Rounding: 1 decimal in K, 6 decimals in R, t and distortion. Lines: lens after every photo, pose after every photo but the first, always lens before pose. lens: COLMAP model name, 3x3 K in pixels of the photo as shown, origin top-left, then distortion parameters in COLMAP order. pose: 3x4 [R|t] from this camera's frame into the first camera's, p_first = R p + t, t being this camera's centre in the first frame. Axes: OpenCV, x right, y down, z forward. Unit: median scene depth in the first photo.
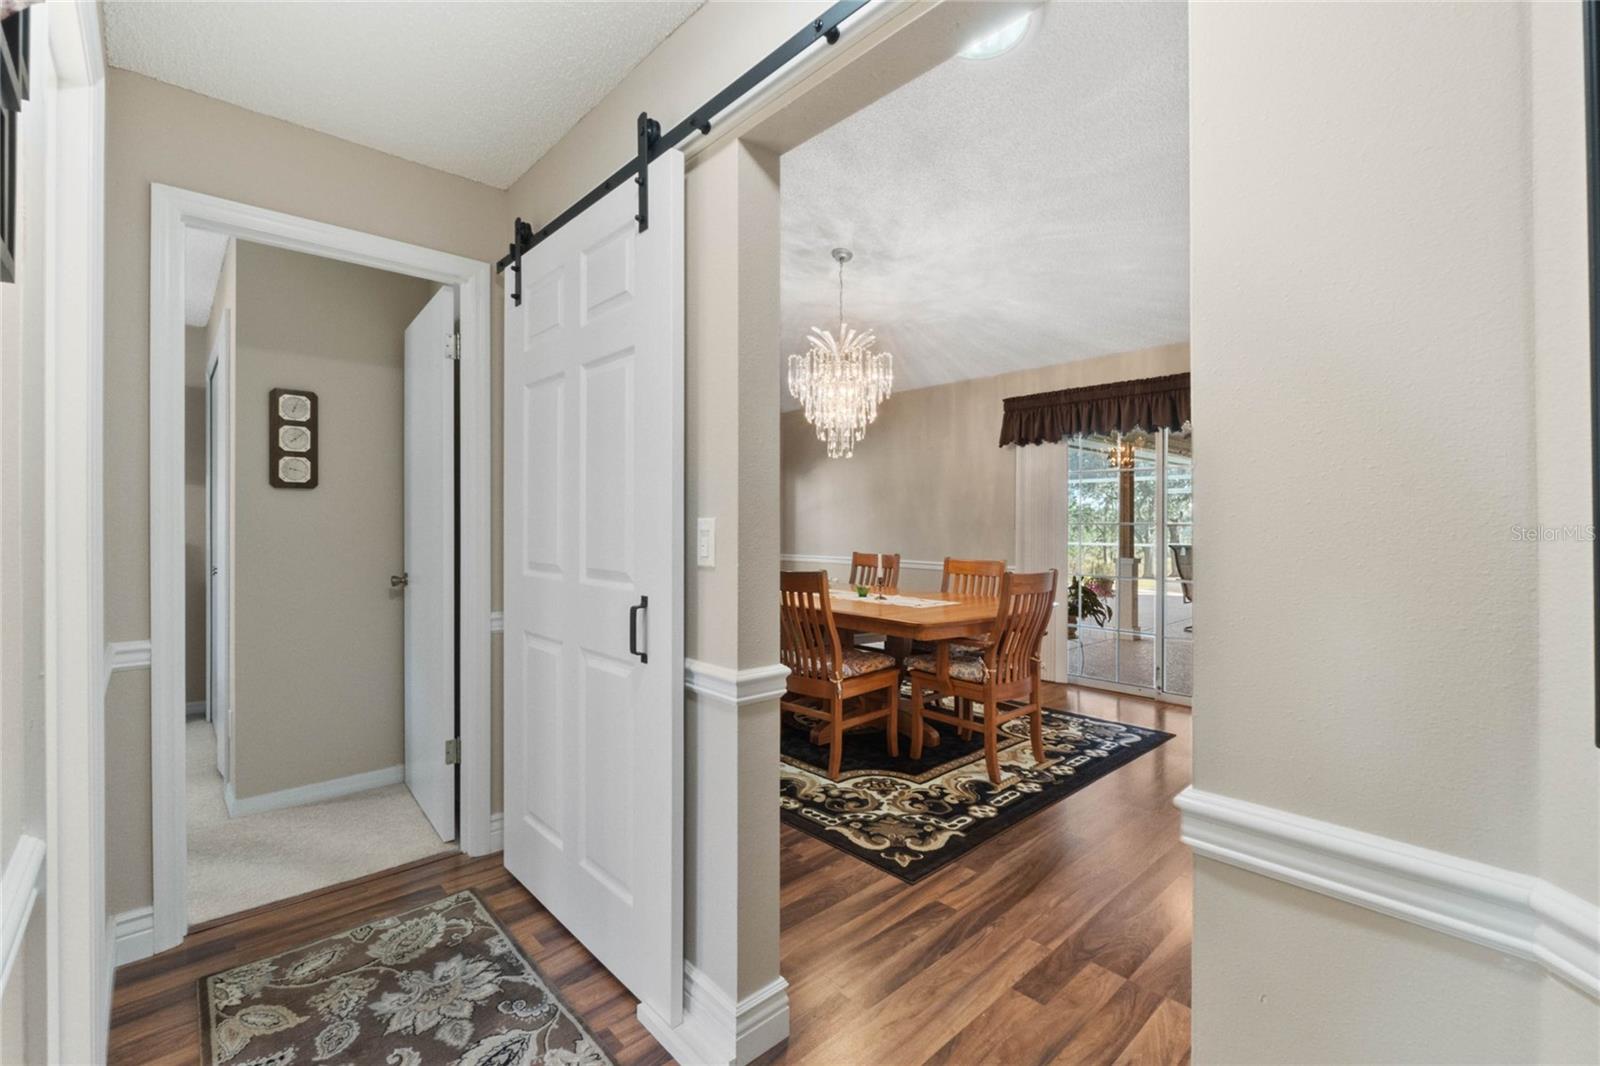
lens RADIAL K [[696.9, 0, 821.3], [0, 696.9, 510.4], [0, 0, 1]] dist [-0.008219, -0.002836]
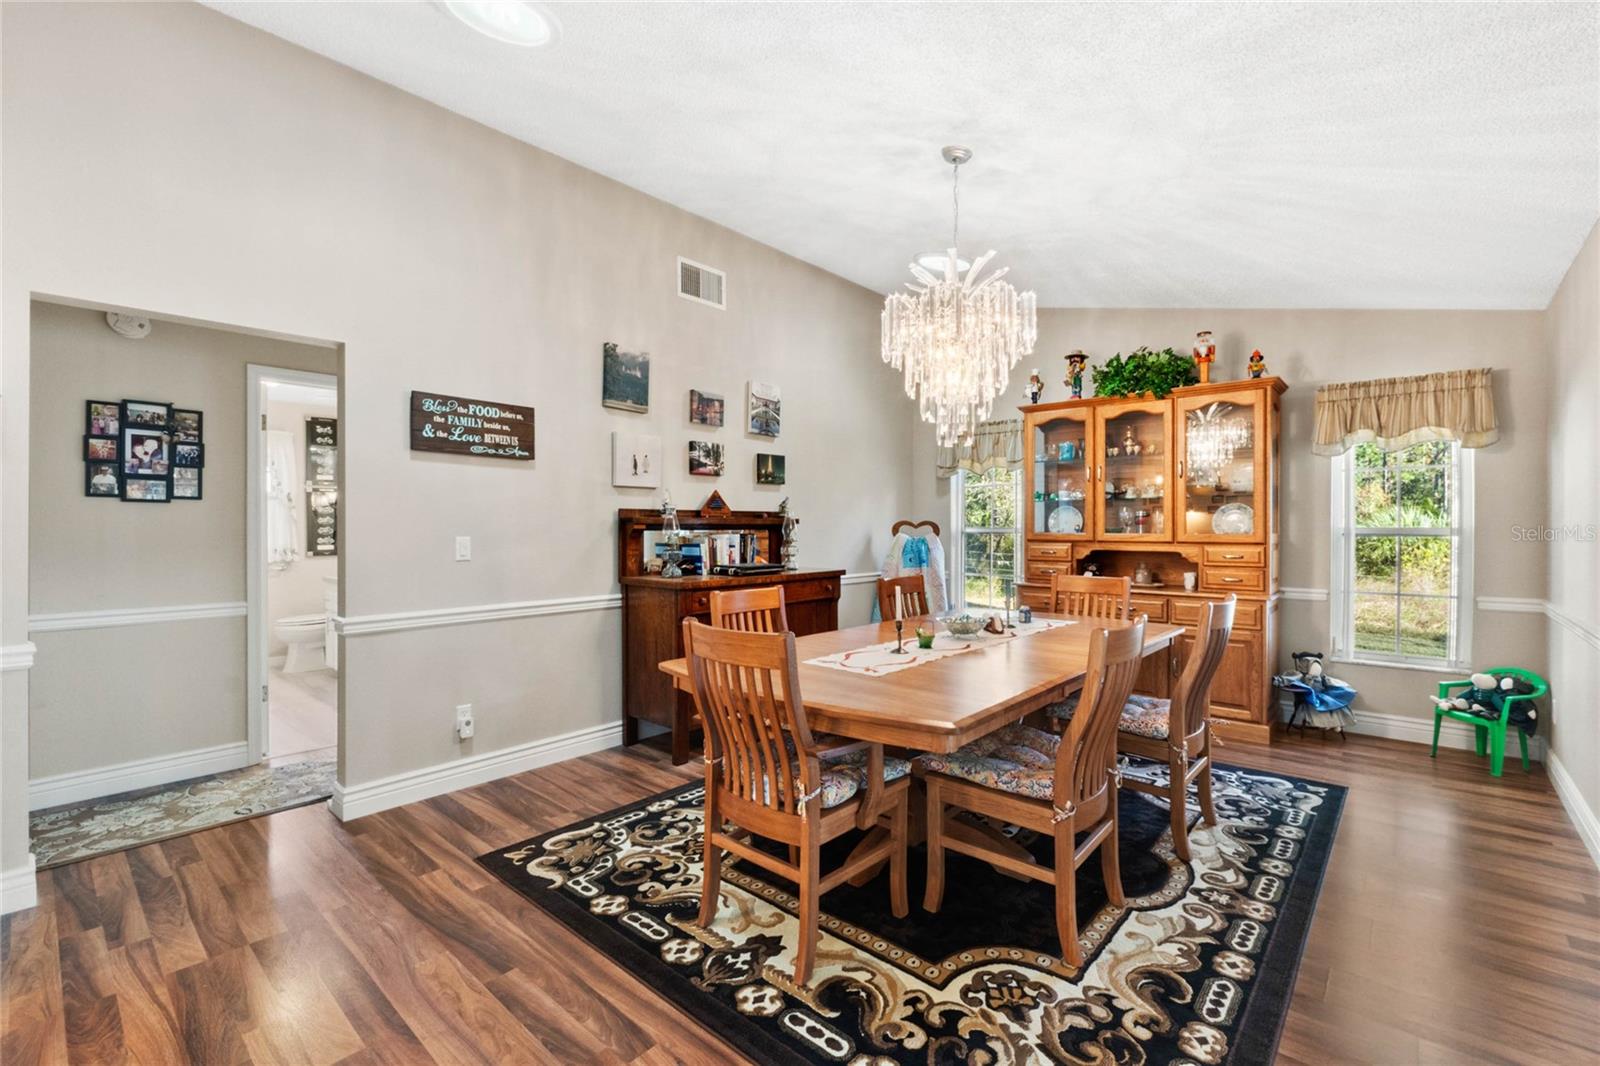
lens RADIAL K [[696.9, 0, 798.1], [0, 696.9, 530.2], [0, 0, 1]] dist [-0.008219, -0.002836]
pose [[0.069866, 0.000852, -0.997556, 0.875158], [0.018651, 0.999824, 0.002161, 0.002316], [0.997382, -0.018757, 0.069838, 0.977997]]
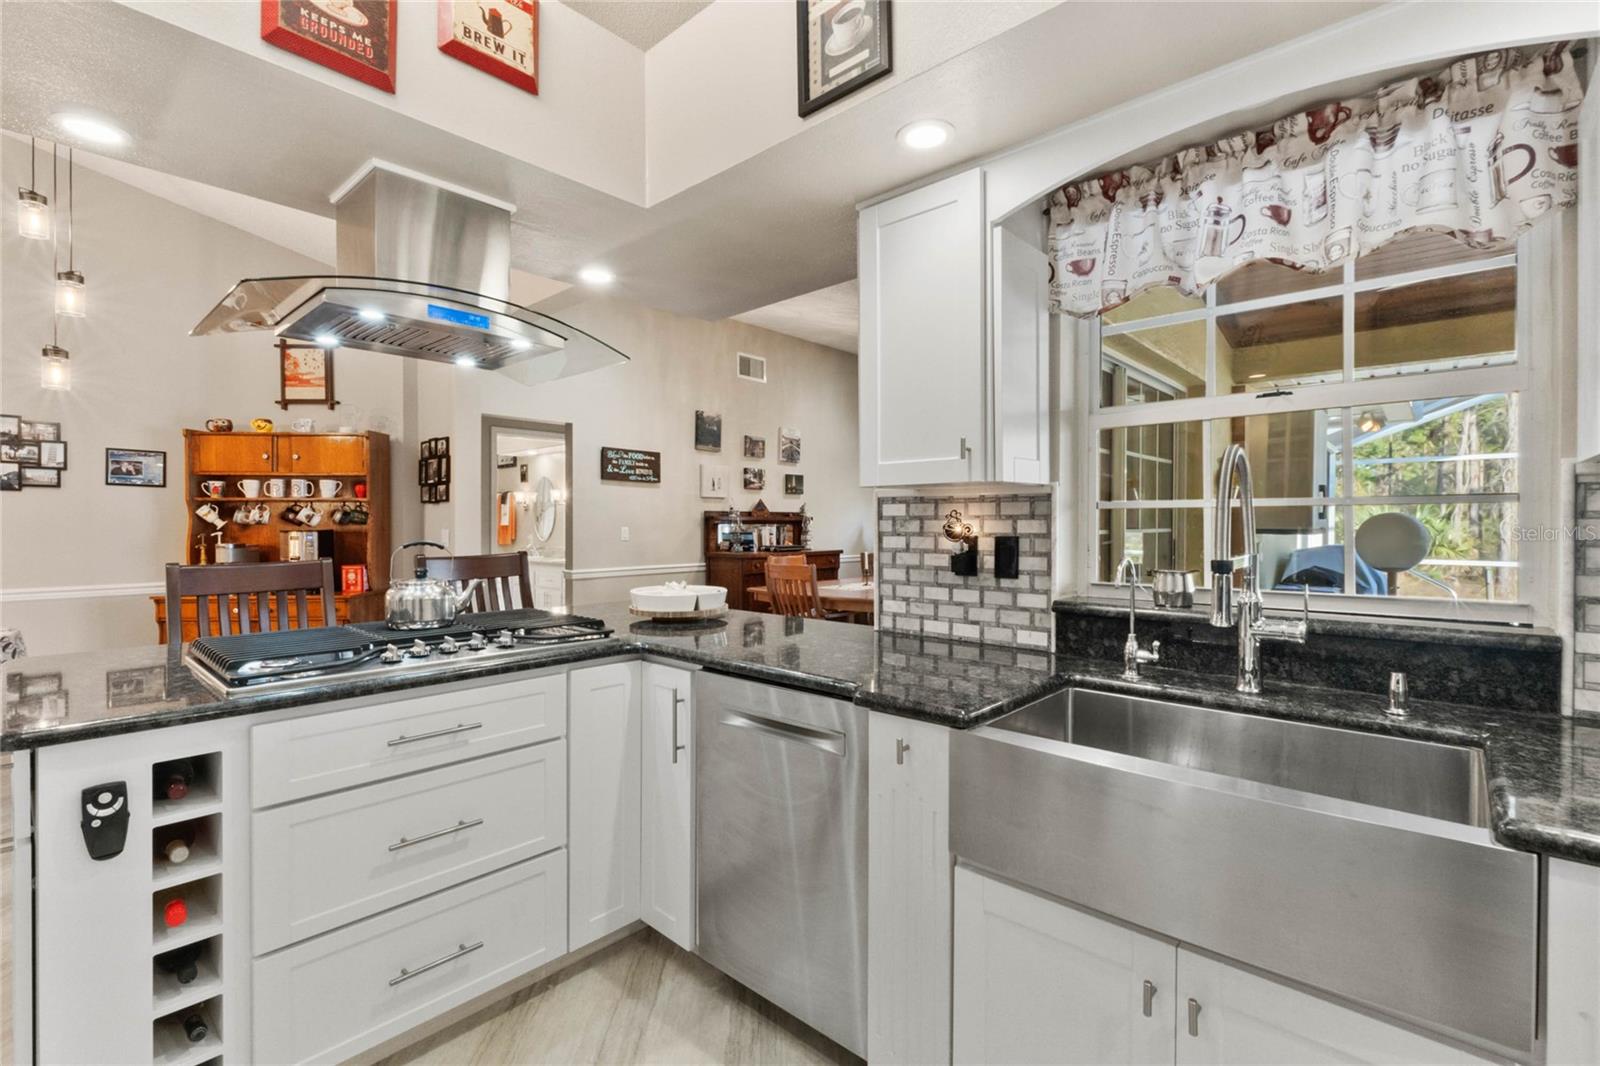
lens RADIAL K [[718.6, 0, 805.4], [0, 718.6, 530.8], [0, 0, 1]] dist [-0.014825, 0.000285]
pose [[0.071382, 0.004073, -0.997441, 1.680163], [0.018487, 0.999814, 0.005406, 0.012591], [0.997278, -0.018826, 0.071294, 0.896700]]
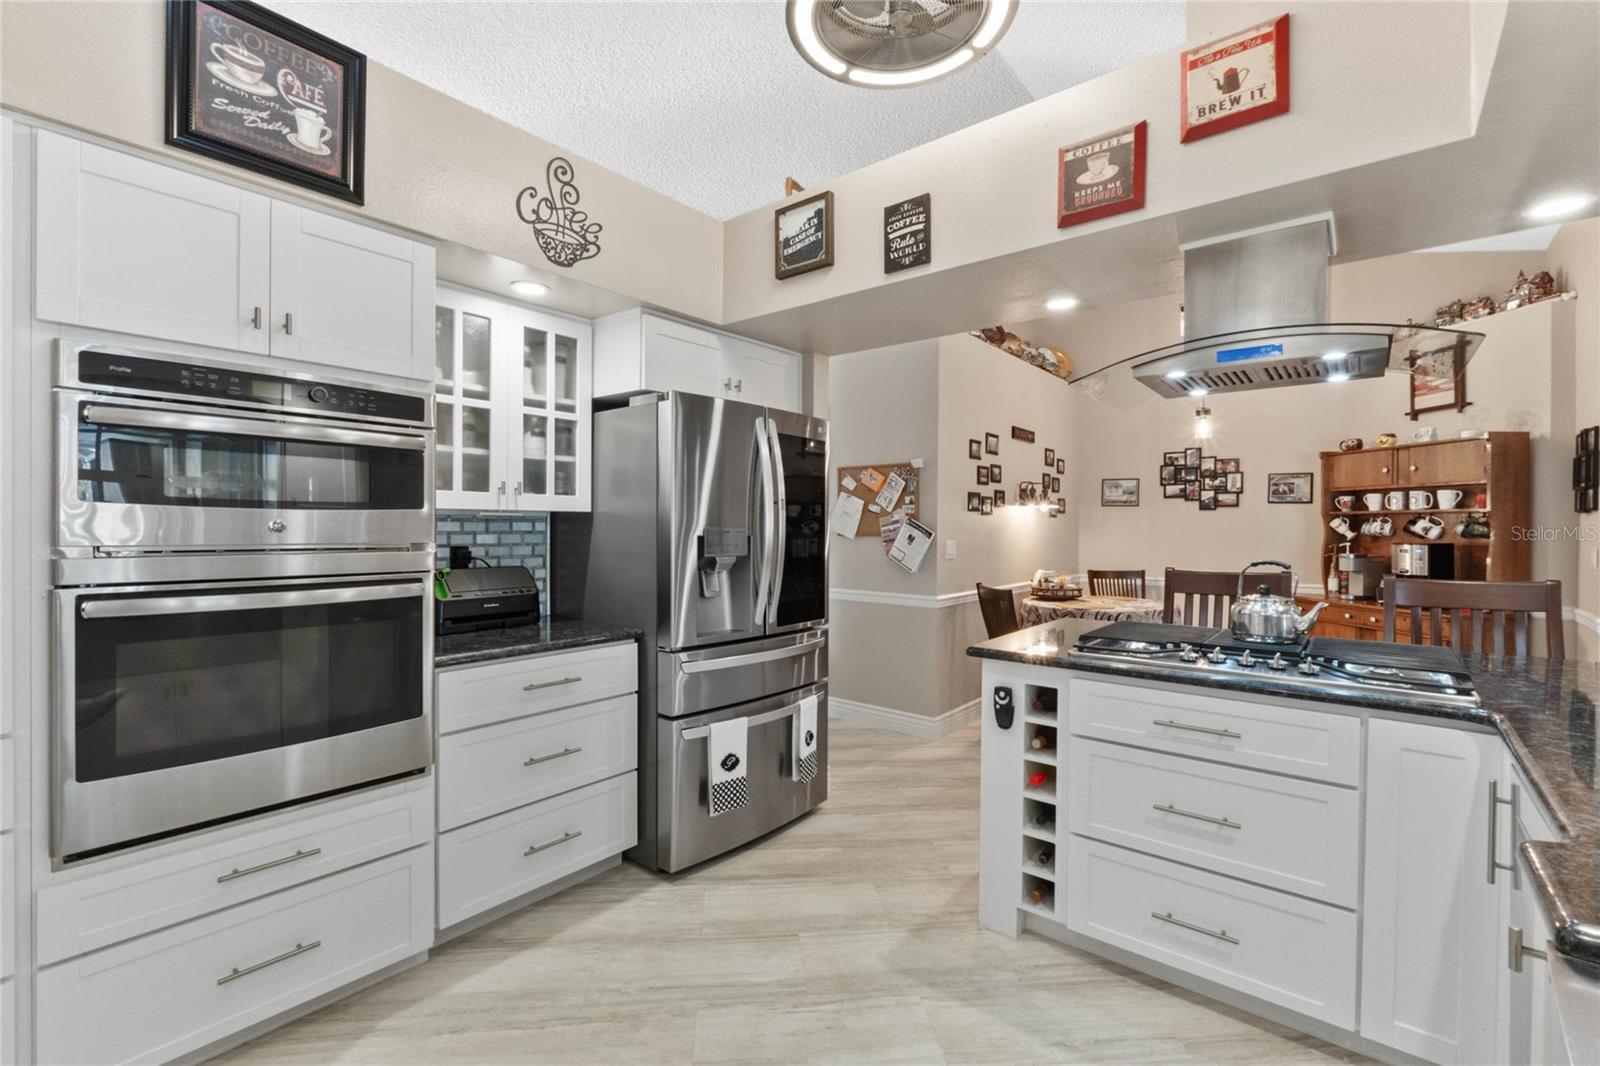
lens RADIAL K [[696.9, 0, 800.0], [0, 696.9, 531.7], [0, 0, 1]] dist [-0.008219, -0.002836]
pose [[-0.994867, -0.007727, -0.100894, 1.540659], [-0.006840, 0.999935, -0.009133, 0.000846], [0.100958, -0.008396, -0.994855, 1.194983]]
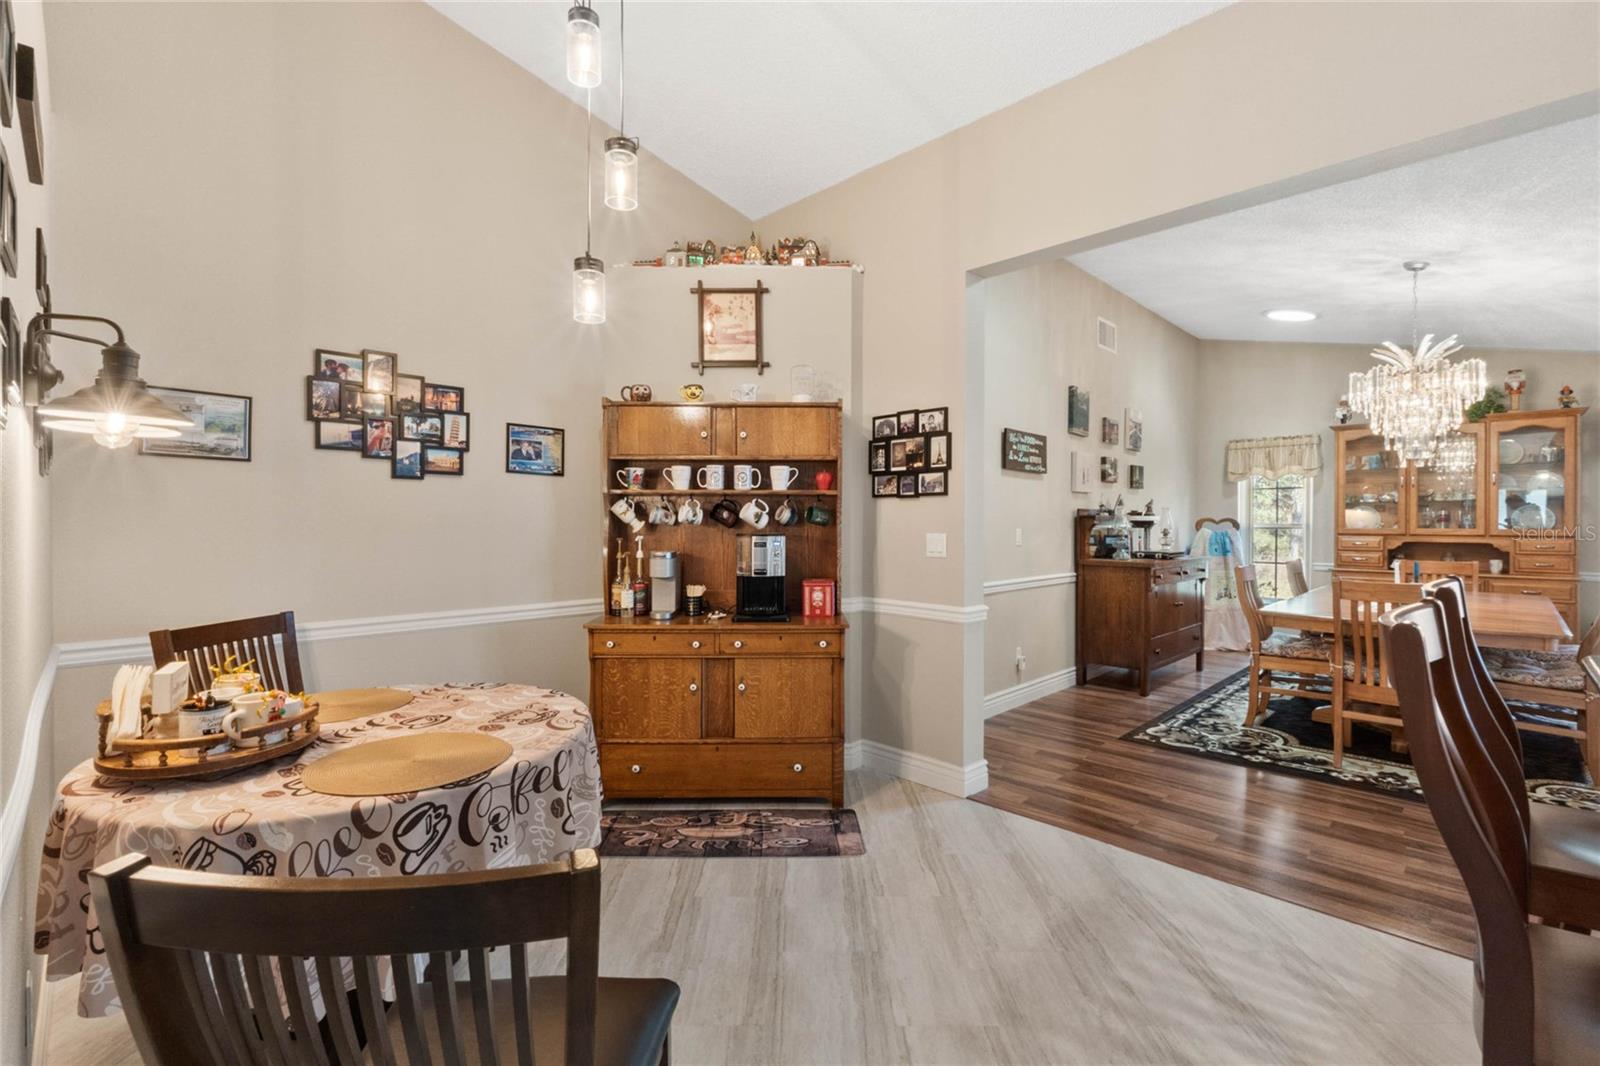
lens RADIAL K [[696.9, 0, 793.9], [0, 696.9, 527.1], [0, 0, 1]] dist [-0.008219, -0.002836]
pose [[-0.000007, 0.002385, -0.999997, 1.261022], [0.015334, 0.999880, 0.002385, -0.008410], [0.999882, -0.015334, -0.000043, 0.128285]]
